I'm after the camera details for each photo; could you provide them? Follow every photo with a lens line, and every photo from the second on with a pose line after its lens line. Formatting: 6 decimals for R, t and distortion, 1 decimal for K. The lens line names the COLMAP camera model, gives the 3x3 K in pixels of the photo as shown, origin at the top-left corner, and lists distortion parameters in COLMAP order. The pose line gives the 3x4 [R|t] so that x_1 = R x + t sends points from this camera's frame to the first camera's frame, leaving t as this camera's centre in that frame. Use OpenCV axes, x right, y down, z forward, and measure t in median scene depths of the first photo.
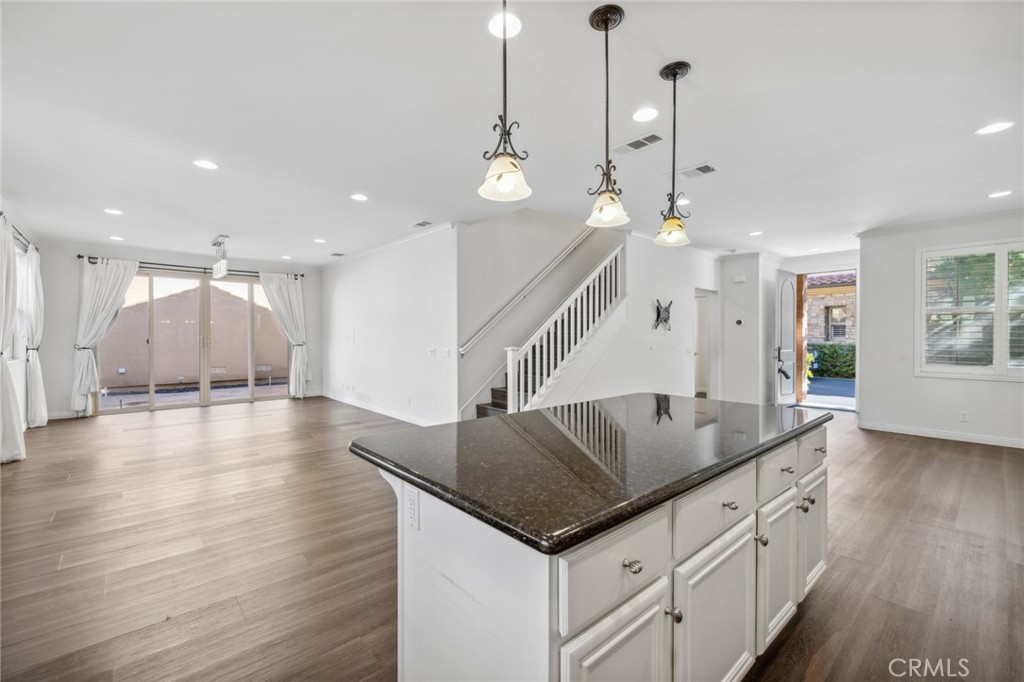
lens RADIAL K [[430.3, 0, 503.8], [0, 430.3, 338.7], [0, 0, 1]] dist [0.002871, -0.002161]
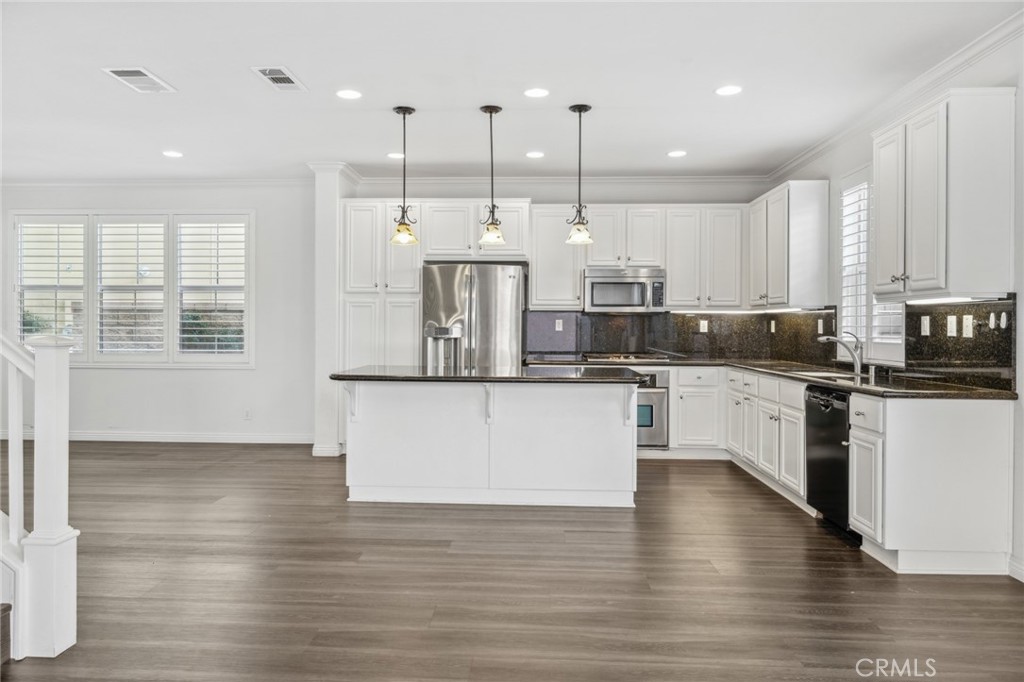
lens RADIAL K [[680.4, 0, 505.7], [0, 680.4, 330.1], [0, 0, 1]] dist [-0.006298, 0.005787]
pose [[-0.721753, -0.007682, 0.692109, -0.422072], [-0.000738, 0.999946, 0.010329, 0.005065], [-0.692151, 0.006944, -0.721720, 0.773263]]
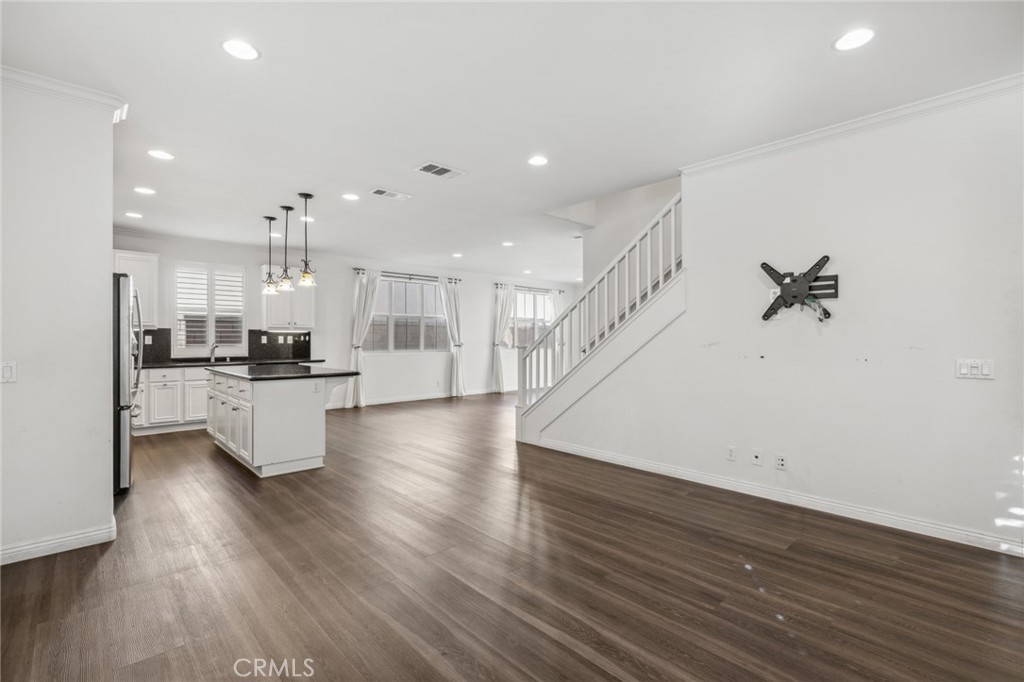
lens RADIAL K [[466.1, 0, 510.4], [0, 466.1, 339.5], [0, 0, 1]] dist [-0.004587, 0.001298]
pose [[0.033659, -0.000245, -0.999433, 0.848408], [-0.004194, 0.999991, -0.000386, 0.004379], [0.999425, 0.004205, 0.033658, 0.630252]]
